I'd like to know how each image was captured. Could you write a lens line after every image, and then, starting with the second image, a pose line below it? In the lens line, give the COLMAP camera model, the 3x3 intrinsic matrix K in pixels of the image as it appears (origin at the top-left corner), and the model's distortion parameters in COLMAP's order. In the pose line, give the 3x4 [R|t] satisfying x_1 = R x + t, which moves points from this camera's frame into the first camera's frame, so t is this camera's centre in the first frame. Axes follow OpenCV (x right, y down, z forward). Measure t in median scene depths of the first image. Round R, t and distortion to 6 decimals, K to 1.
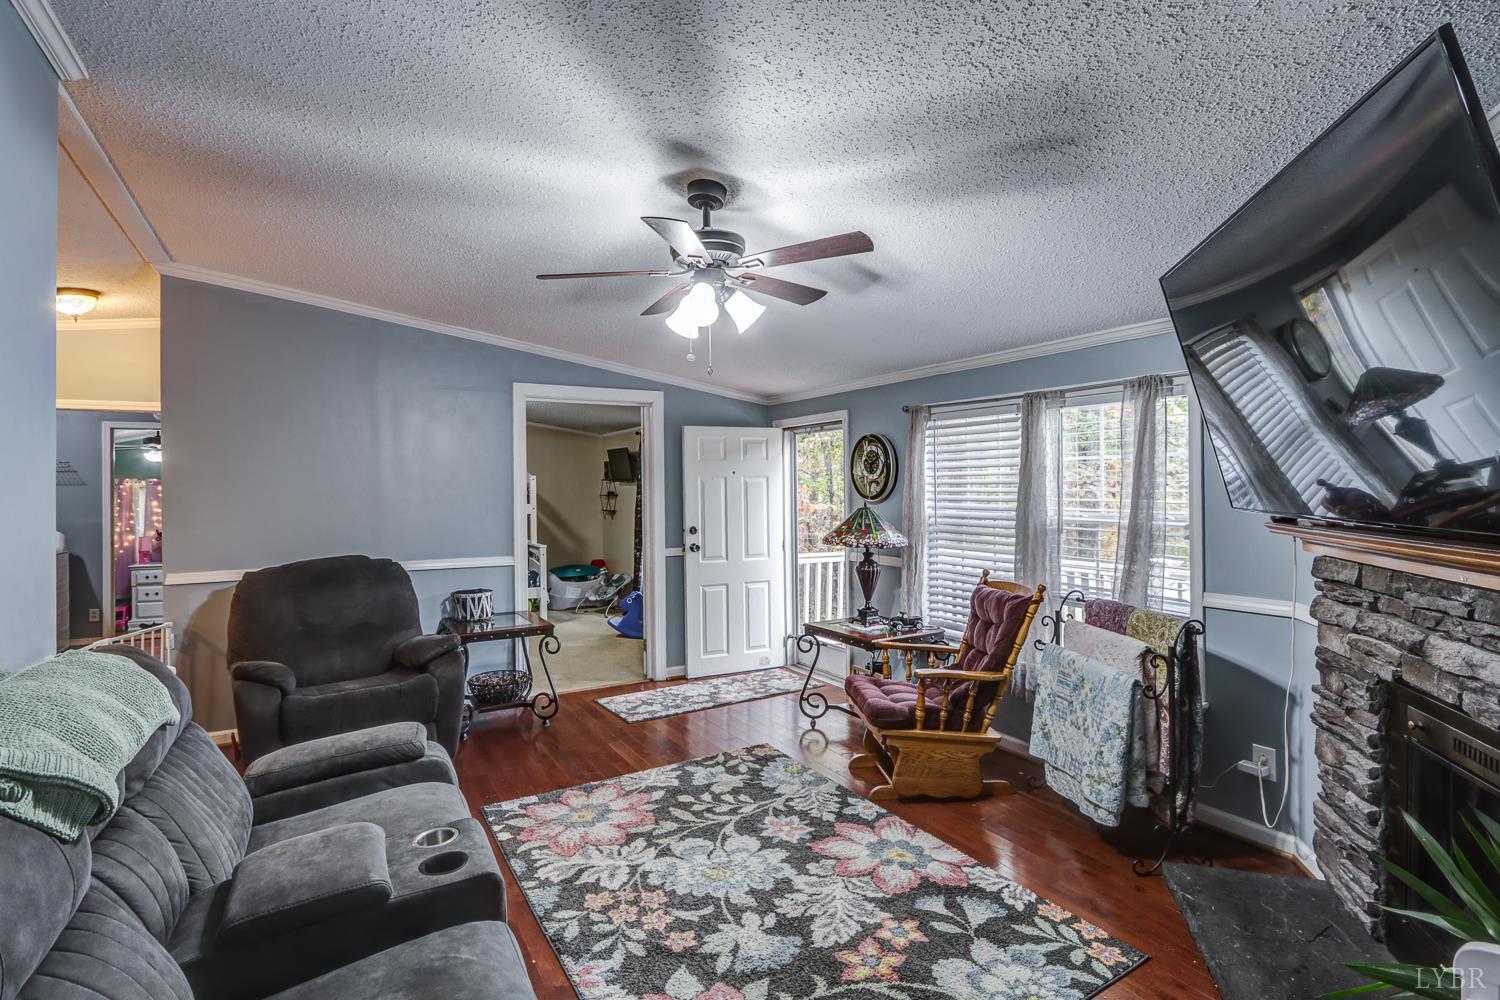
lens RADIAL K [[740.3, 0, 732.3], [0, 740.3, 470.8], [0, 0, 1]] dist [-0.019163, 0.001104]
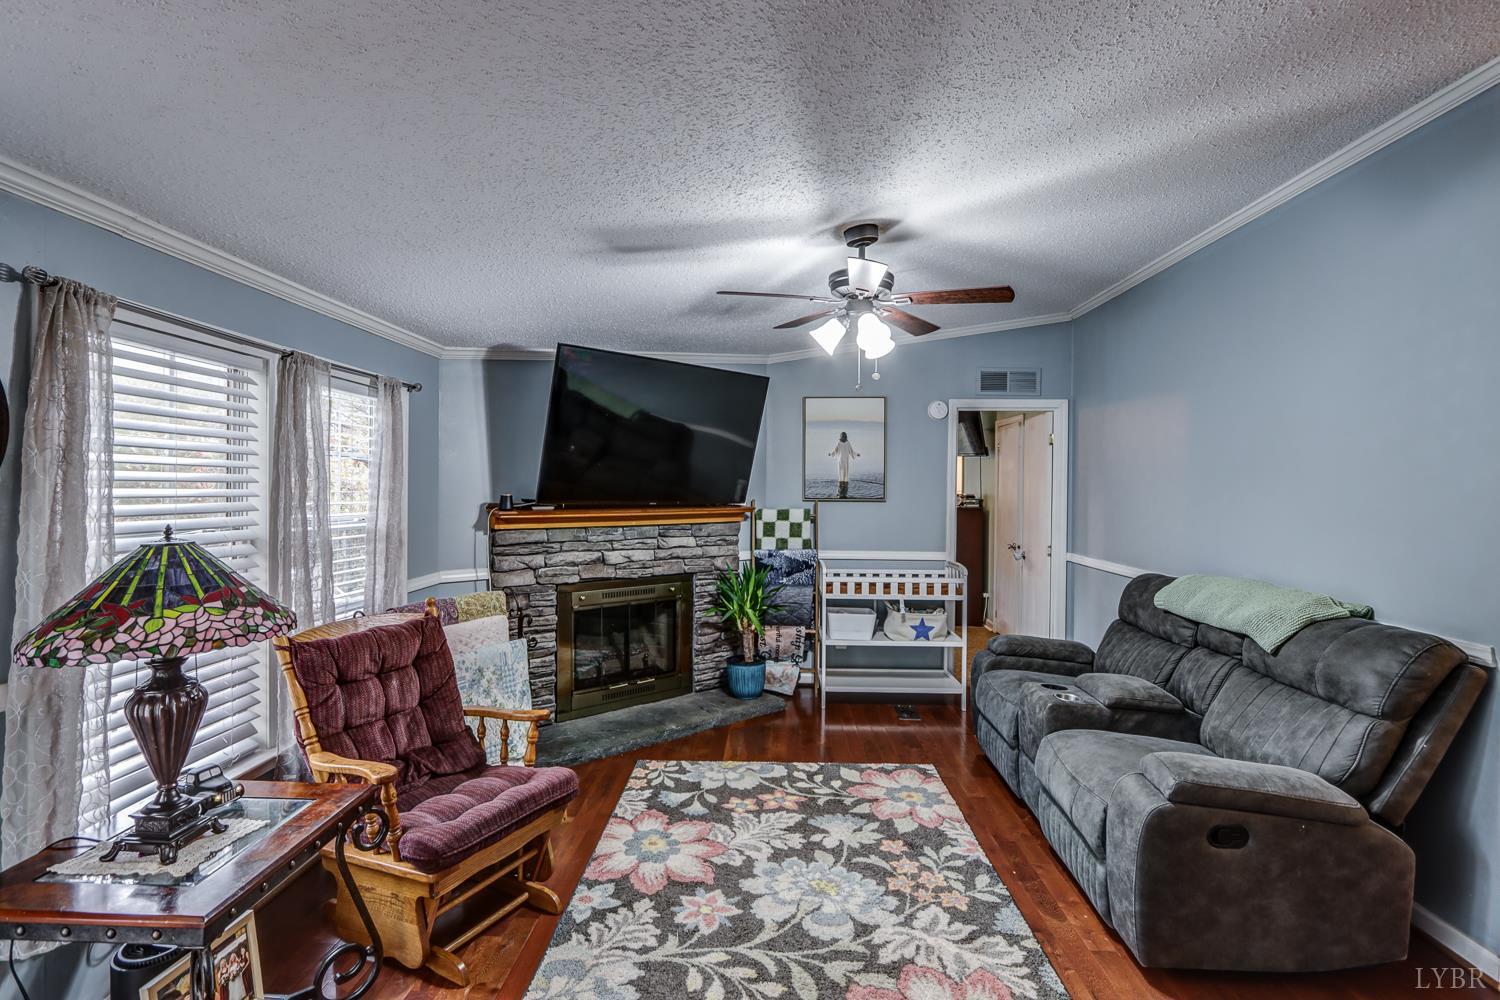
lens RADIAL K [[695.4, 0, 736.9], [0, 695.4, 487.0], [0, 0, 1]] dist [-0.016182, 0.000326]
pose [[-0.844487, 0.002834, 0.535569, -0.411869], [-0.010549, 0.999704, -0.021924, 0.042883], [-0.535472, -0.024165, -0.844207, 1.850072]]
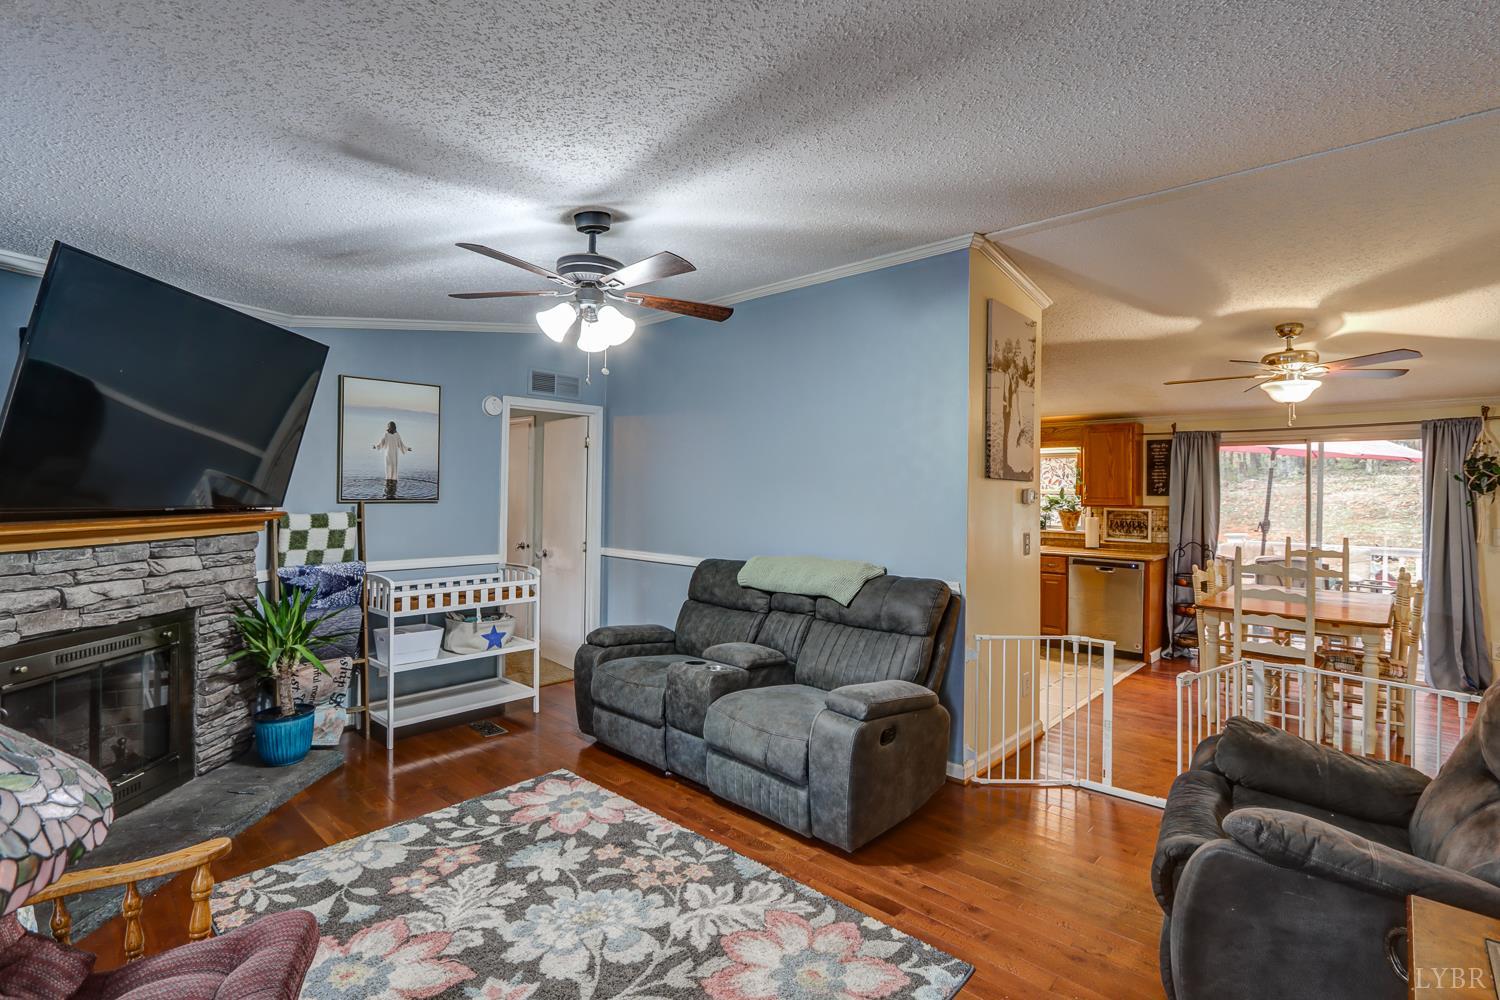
lens RADIAL K [[703.6, 0, 739.9], [0, 703.6, 485.5], [0, 0, 1]] dist [-0.015980, -0.000494]
pose [[-0.954455, -0.002477, -0.298344, 0.061374], [0.005607, 0.999640, -0.026238, 0.044712], [0.298301, -0.026716, -0.954098, 1.890807]]
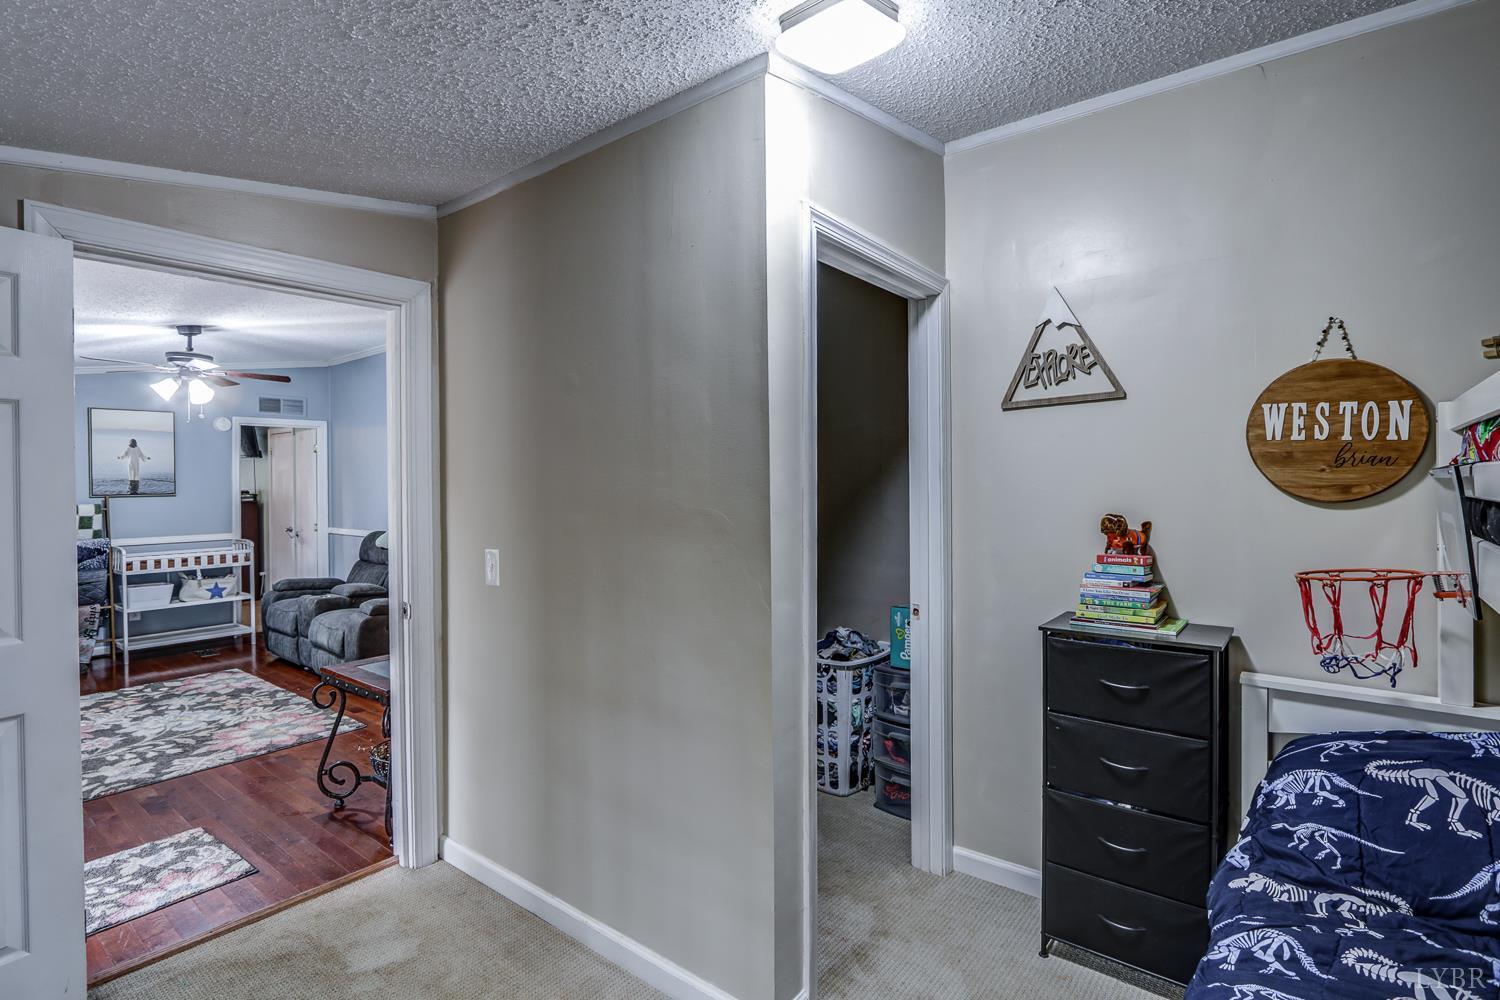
lens RADIAL K [[718.6, 0, 729.9], [0, 718.6, 485.8], [0, 0, 1]] dist [-0.013635, 0.000194]
pose [[-0.928976, 0.022334, -0.369465, -0.587075], [0.027833, 0.999567, -0.009560, 0.077447], [0.369091, -0.019165, -0.929196, 2.950912]]
